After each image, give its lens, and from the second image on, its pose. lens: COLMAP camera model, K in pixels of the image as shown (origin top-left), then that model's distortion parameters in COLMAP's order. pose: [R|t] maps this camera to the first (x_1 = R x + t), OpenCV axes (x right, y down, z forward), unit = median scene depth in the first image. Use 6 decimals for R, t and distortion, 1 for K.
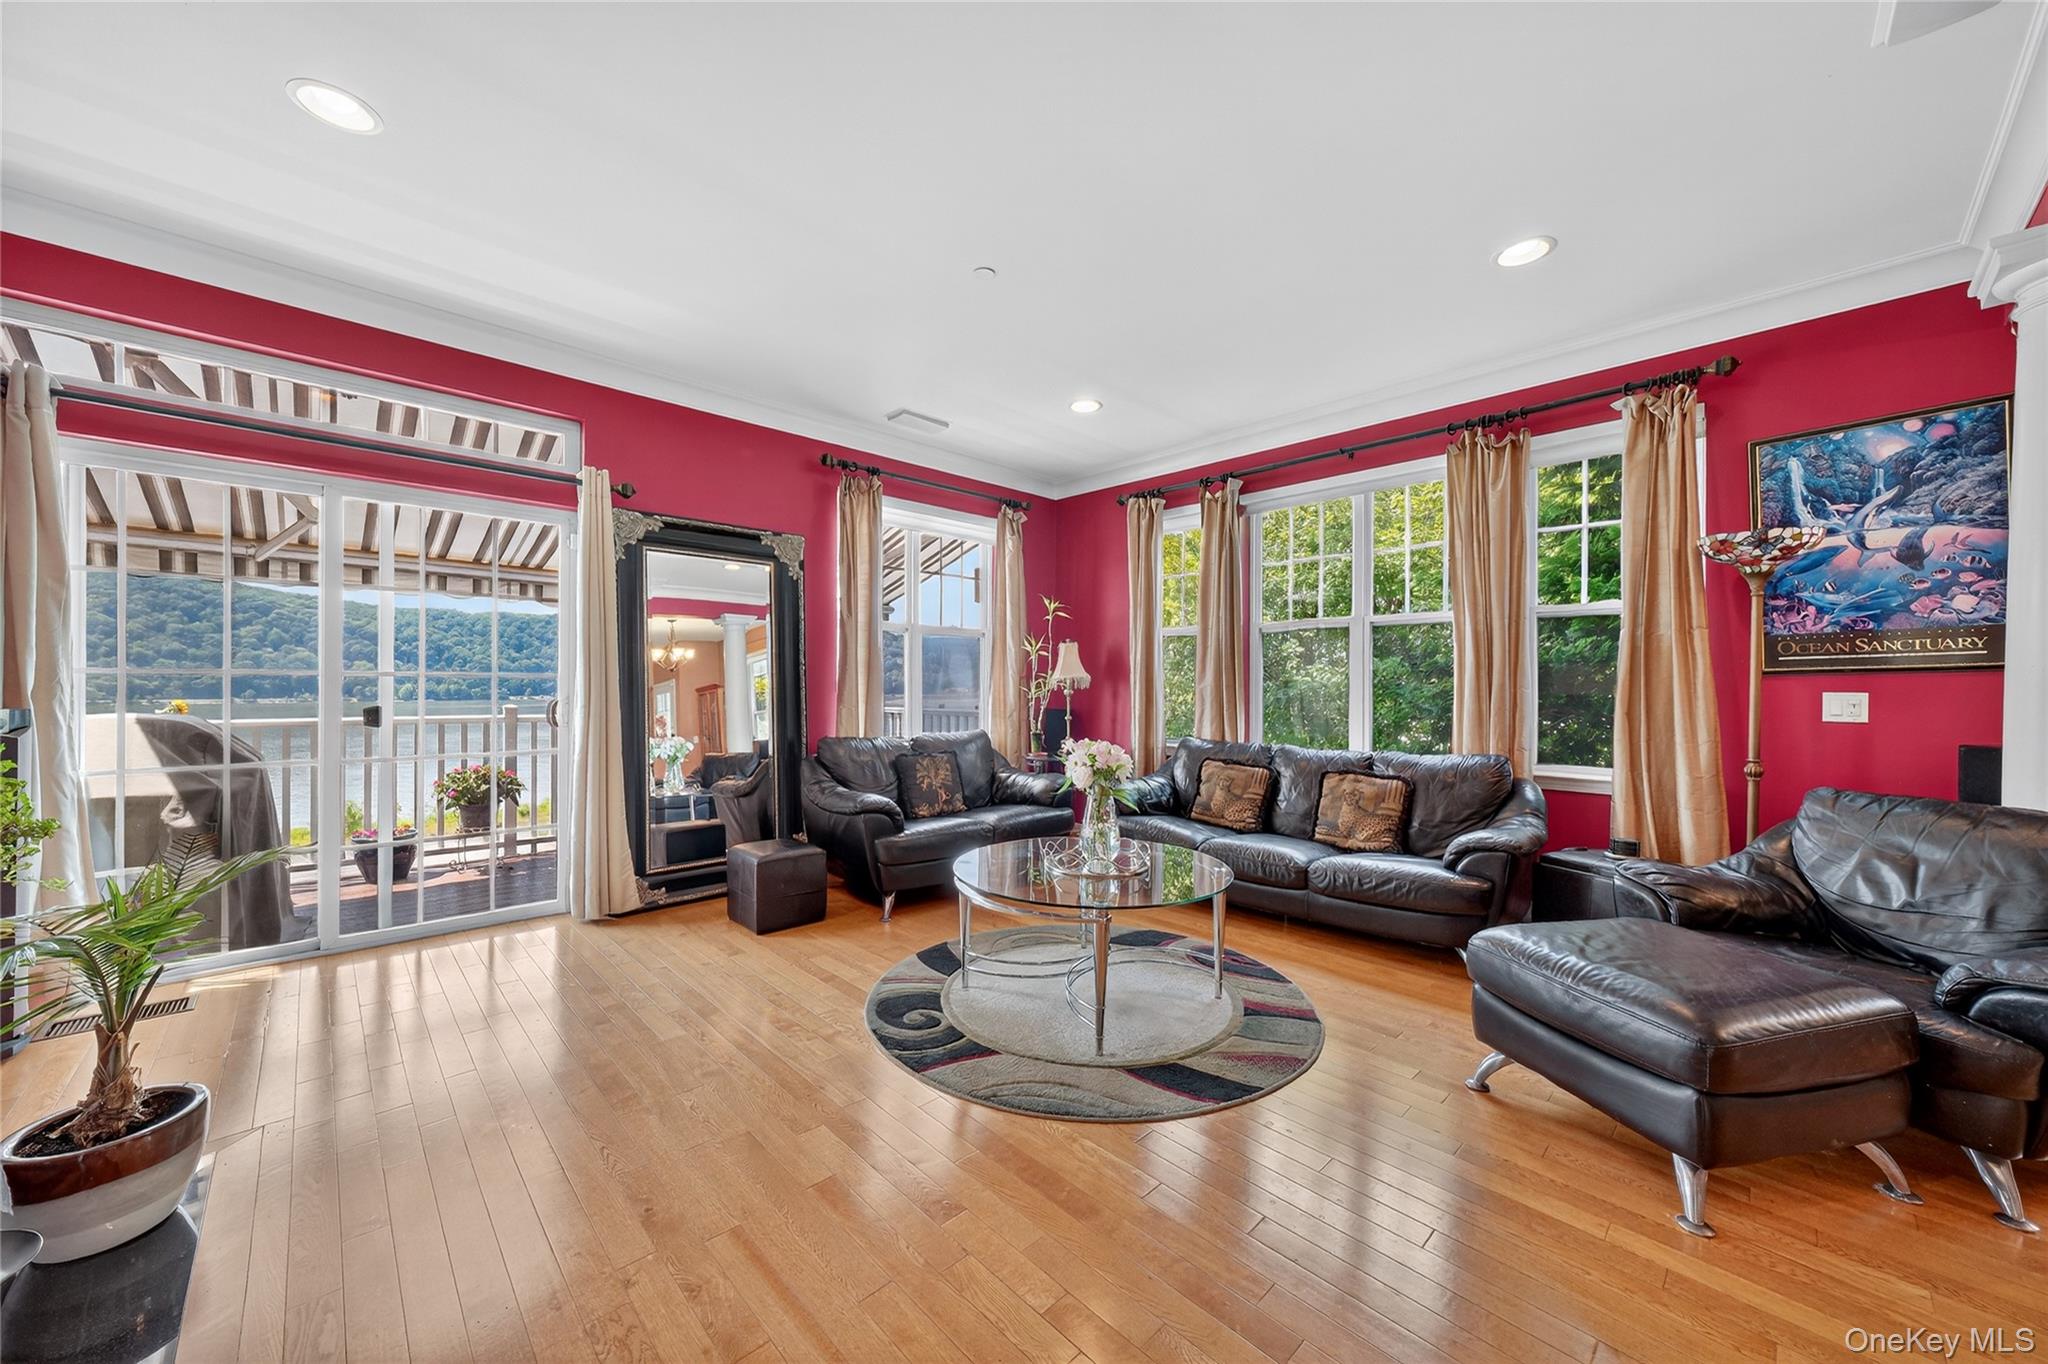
lens RADIAL K [[758.6, 0, 1029.7], [0, 758.6, 686.3], [0, 0, 1]] dist [0.005978, -0.000006]
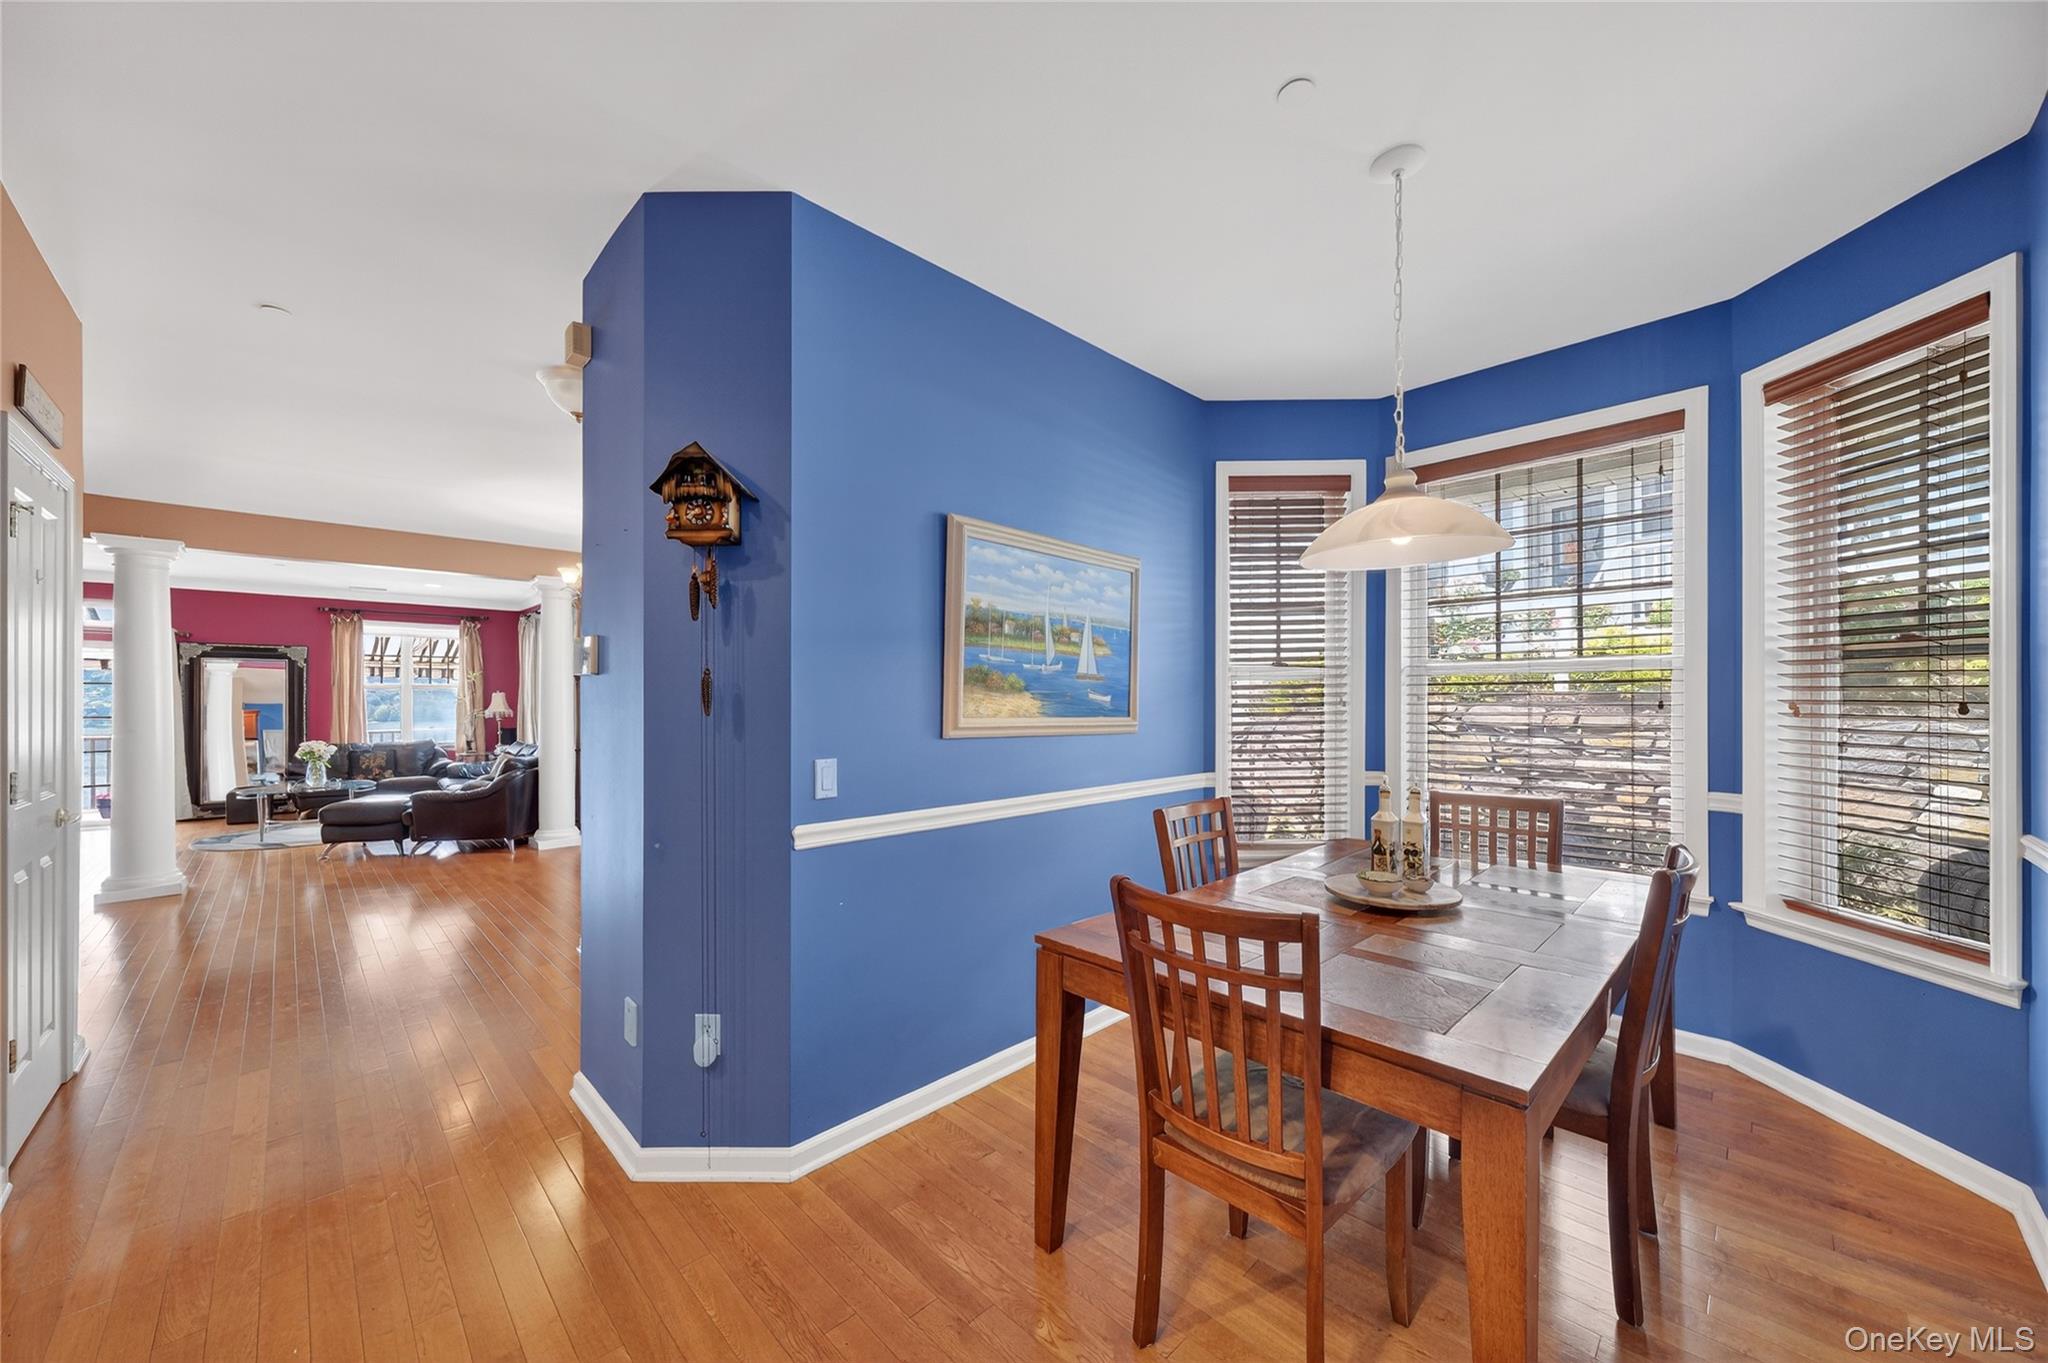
lens RADIAL K [[758.6, 0, 1029.7], [0, 758.6, 685.8], [0, 0, 1]] dist [0.005978, -0.000006]
pose [[0.999884, -0.010542, -0.010997, 1.722655], [0.010349, 0.999794, -0.017463, -0.033662], [0.011178, 0.017347, 0.999787, -1.075303]]
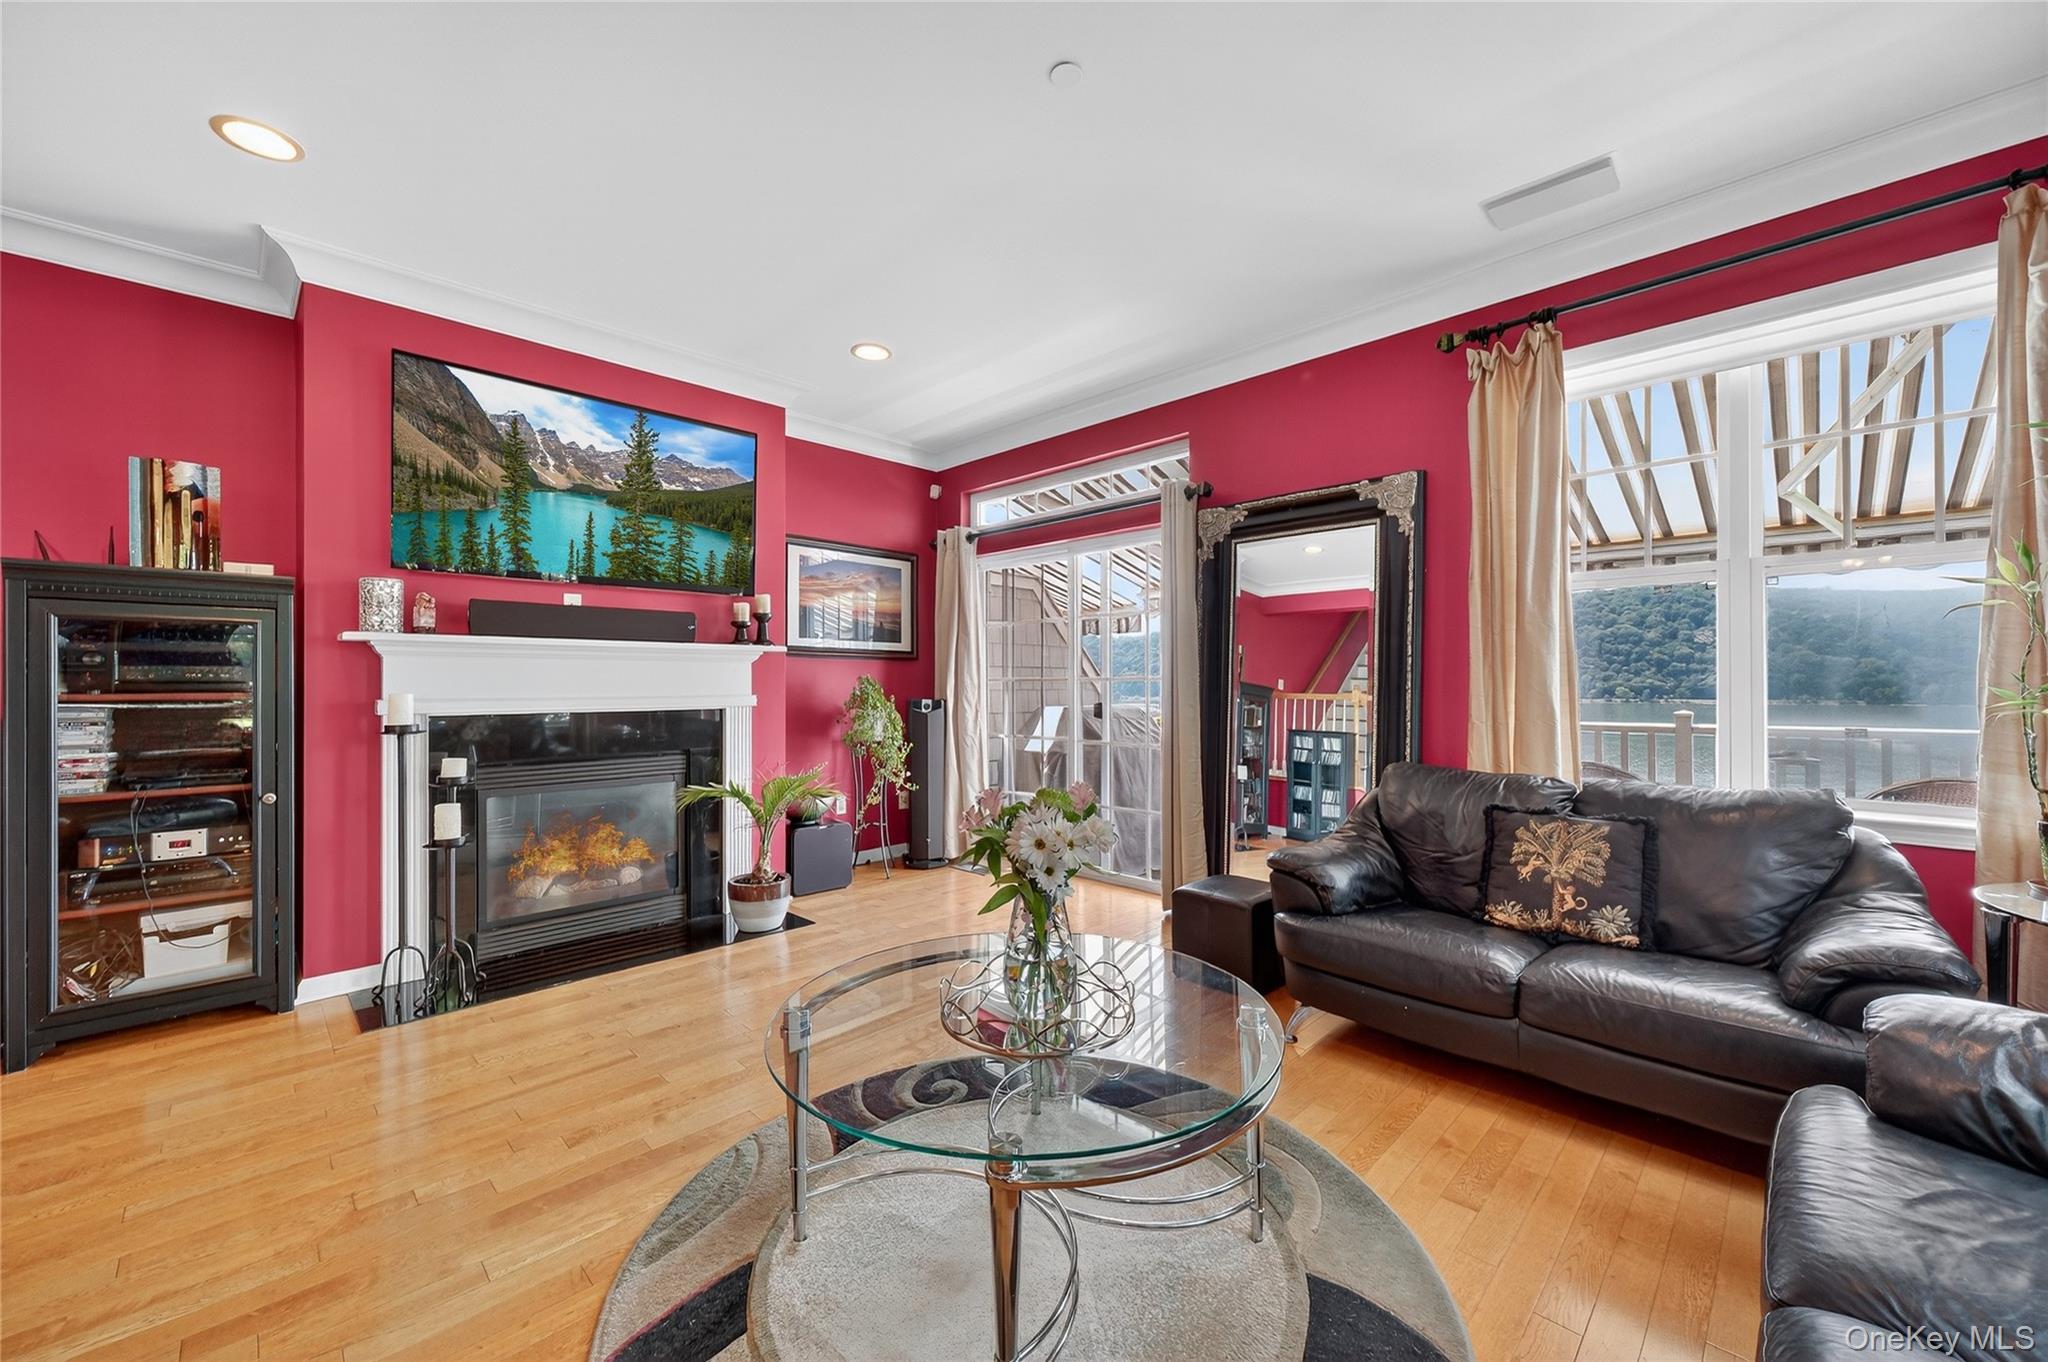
lens RADIAL K [[783.6, 0, 1024.0], [0, 783.6, 681.0], [0, 0, 1]] dist [-0.000379, -0.000032]
pose [[-0.002928, -0.007883, -0.999965, 0.424089], [0.000842, 0.999969, -0.007886, 0.000463], [0.999995, -0.000865, -0.002922, 0.649980]]
